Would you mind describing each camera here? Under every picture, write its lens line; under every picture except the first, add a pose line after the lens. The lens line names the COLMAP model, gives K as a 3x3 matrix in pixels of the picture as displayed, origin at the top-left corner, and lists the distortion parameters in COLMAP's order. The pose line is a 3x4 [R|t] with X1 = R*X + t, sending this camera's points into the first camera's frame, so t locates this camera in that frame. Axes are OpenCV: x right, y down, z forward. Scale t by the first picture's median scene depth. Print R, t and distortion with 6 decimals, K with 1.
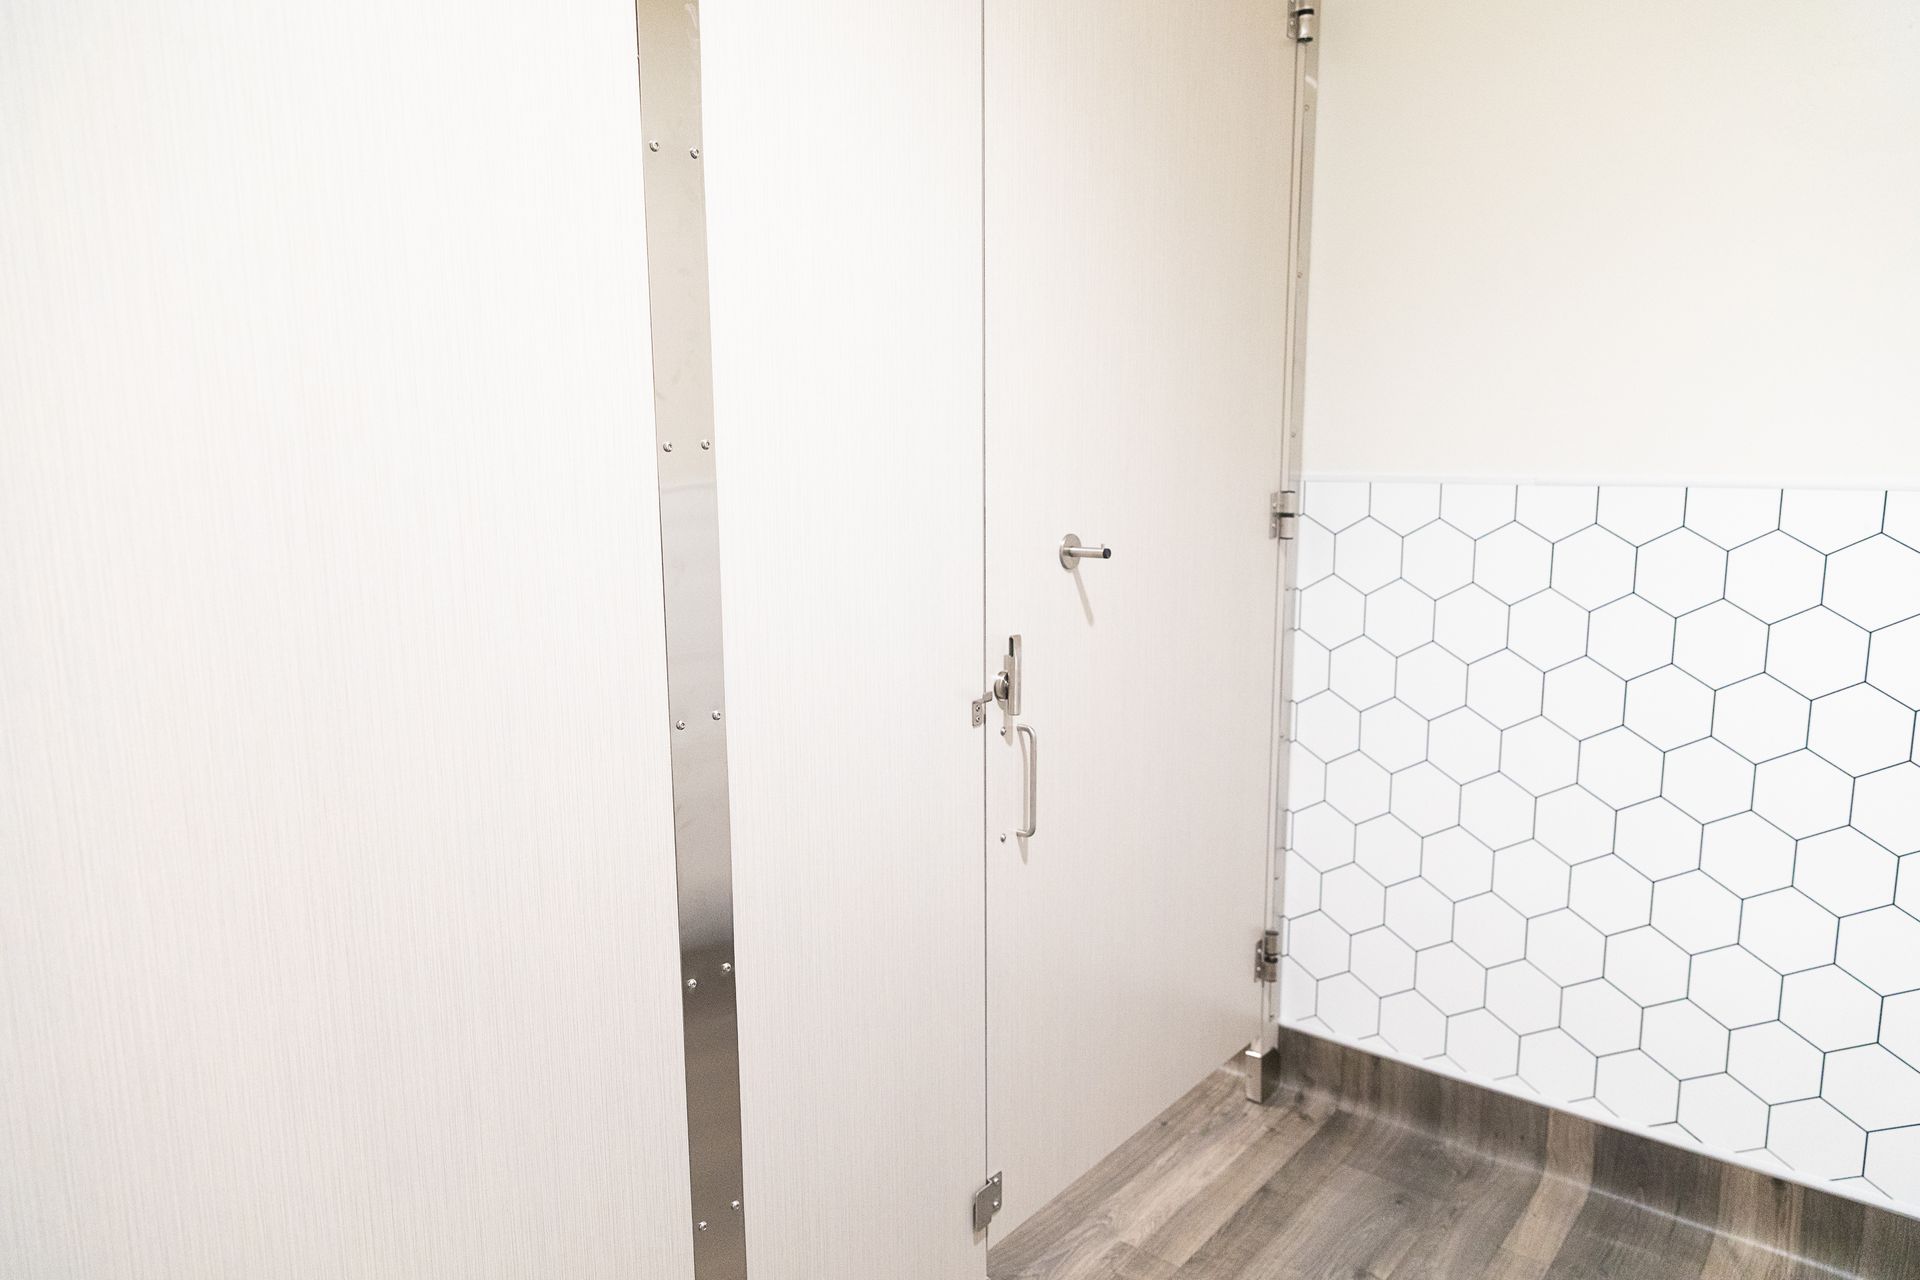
lens RADIAL K [[1272.8, 0, 964.8], [0, 1272.8, 641.2], [0, 0, 1]] dist [0.020464, -0.004515]
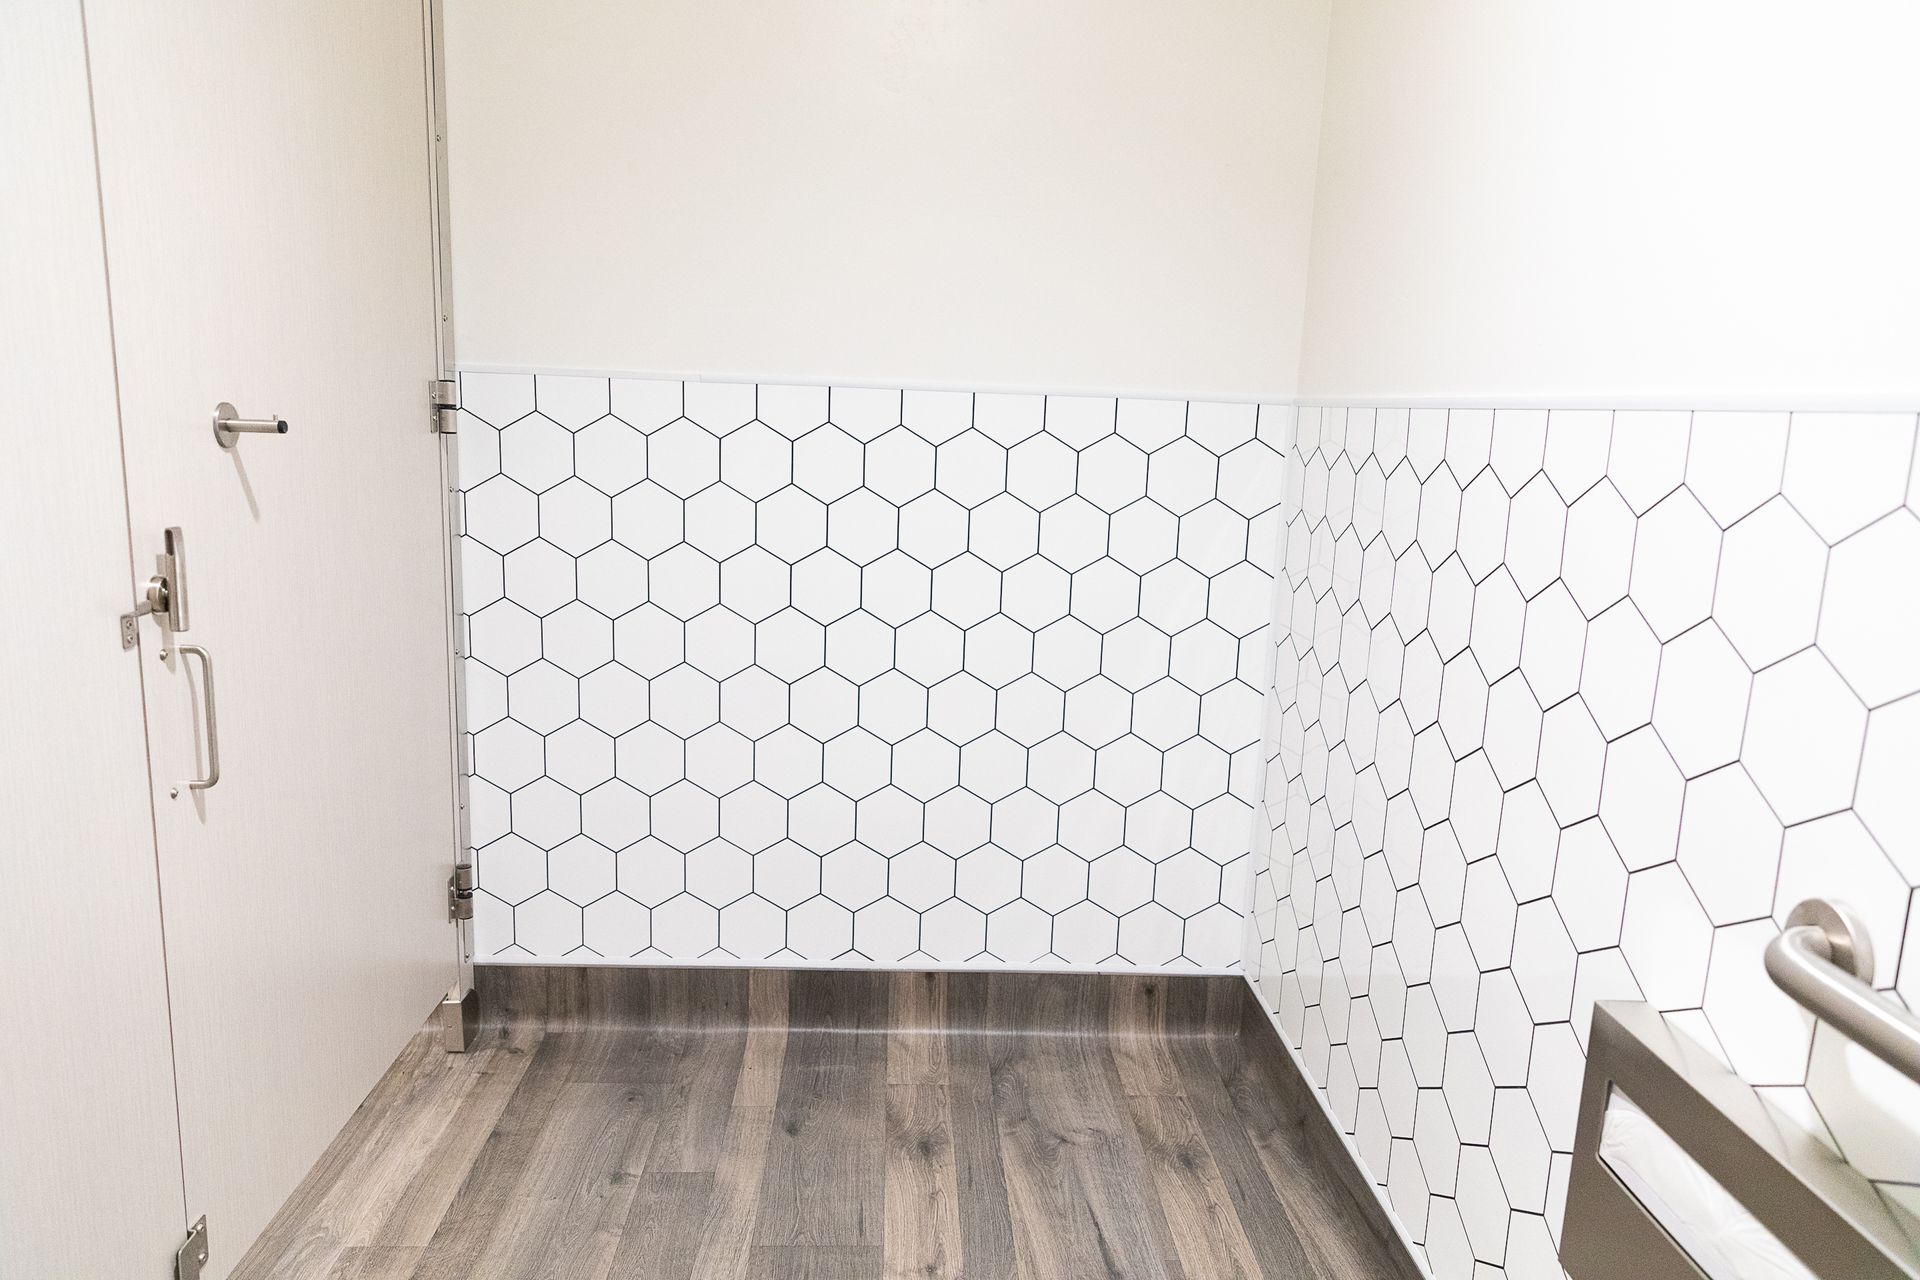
lens RADIAL K [[1272.8, 0, 947.5], [0, 1272.8, 638.8], [0, 0, 1]] dist [0.020464, -0.004515]
pose [[0.753915, -0.086853, 0.651205, -0.094859], [0.062264, 0.996207, 0.060782, 0.035932], [-0.654014, -0.005277, 0.756464, 0.088479]]
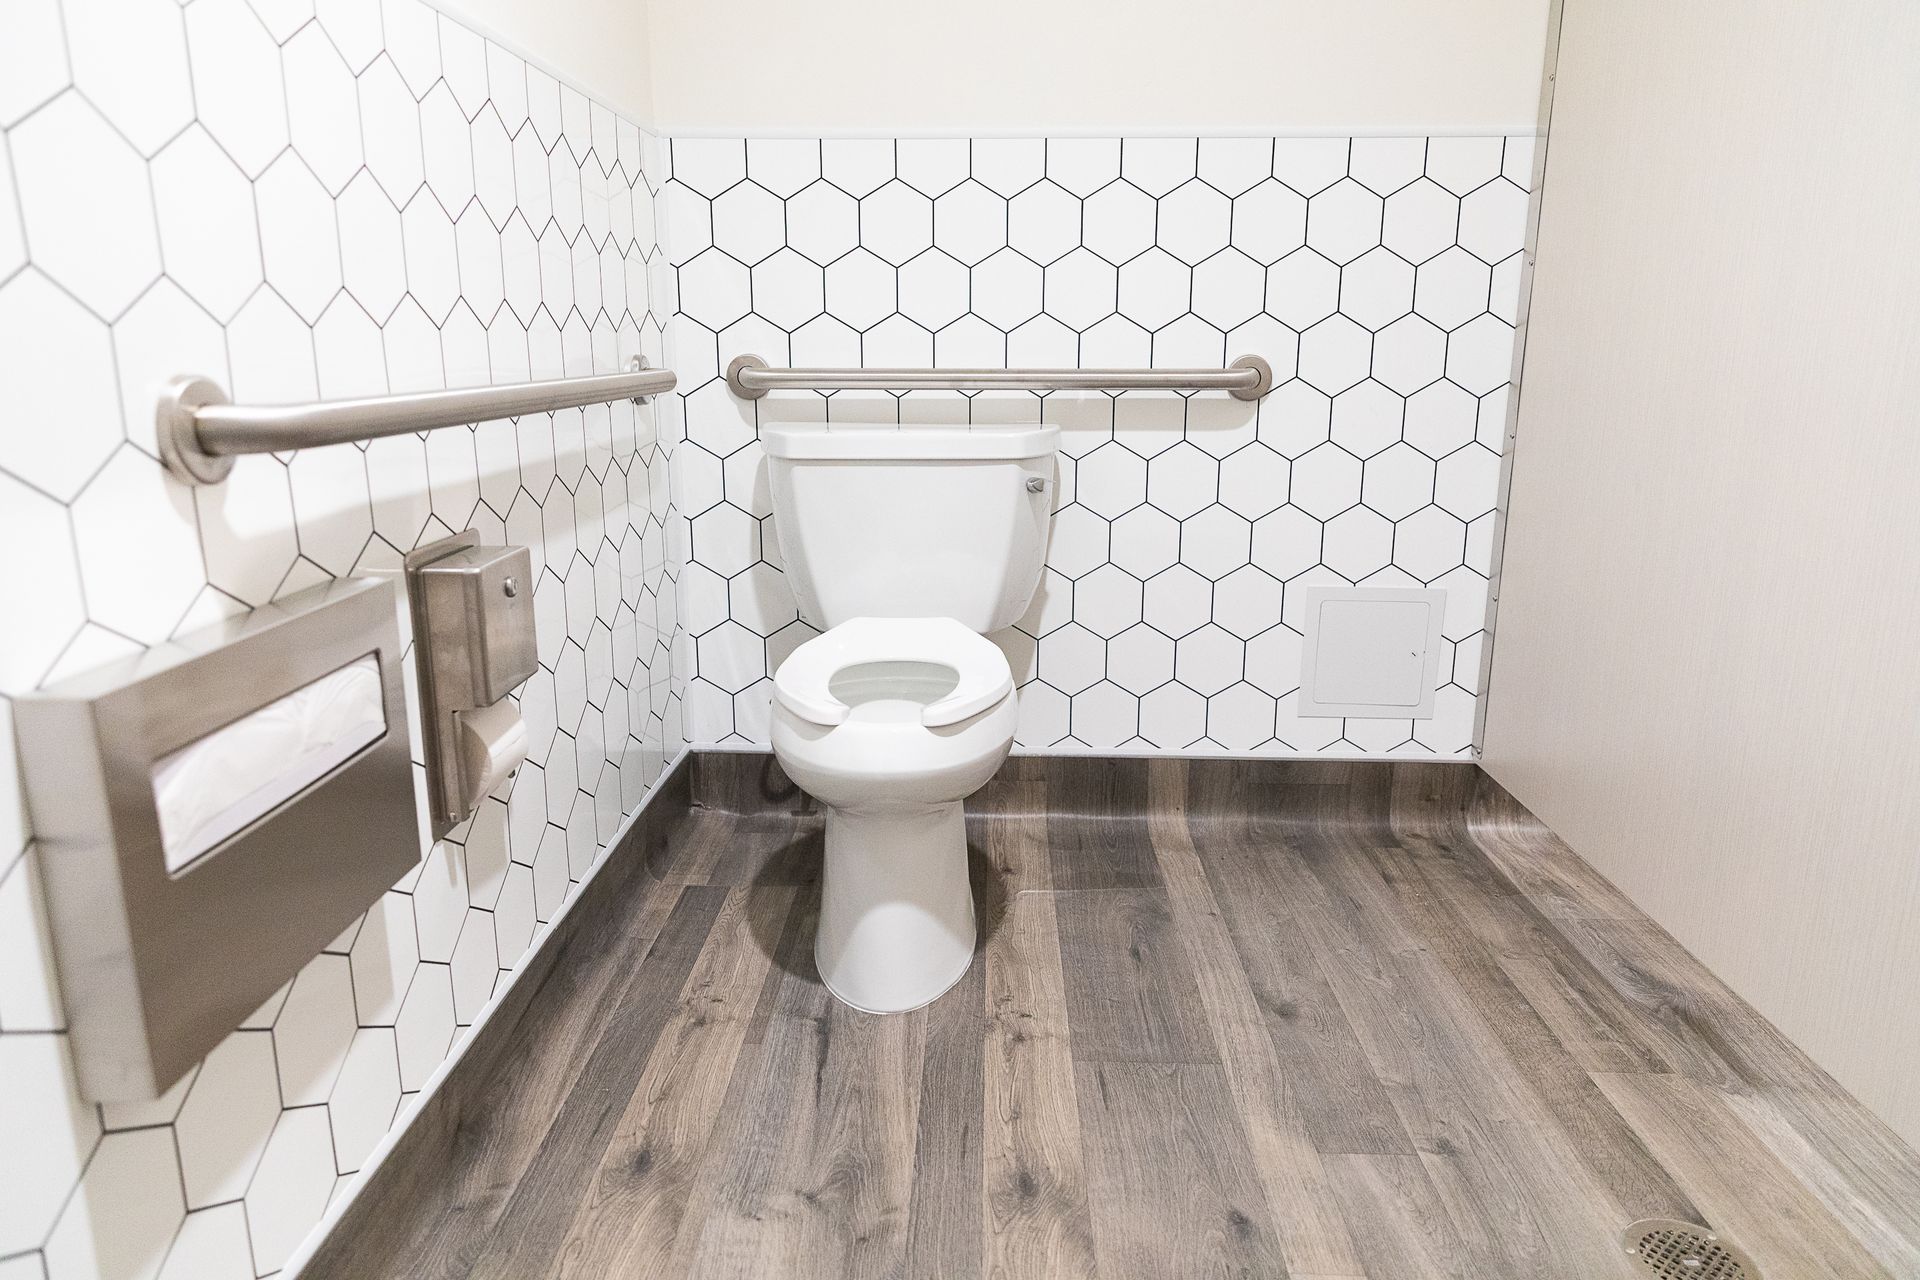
lens RADIAL K [[1315.2, 0, 964.6], [0, 1315.2, 646.3], [0, 0, 1]] dist [0.008387, -0.004061]
pose [[-0.791056, 0.141378, -0.595183, 0.867097], [-0.097775, 0.931201, 0.351148, -0.005163], [0.603880, 0.335972, -0.722809, 1.195123]]
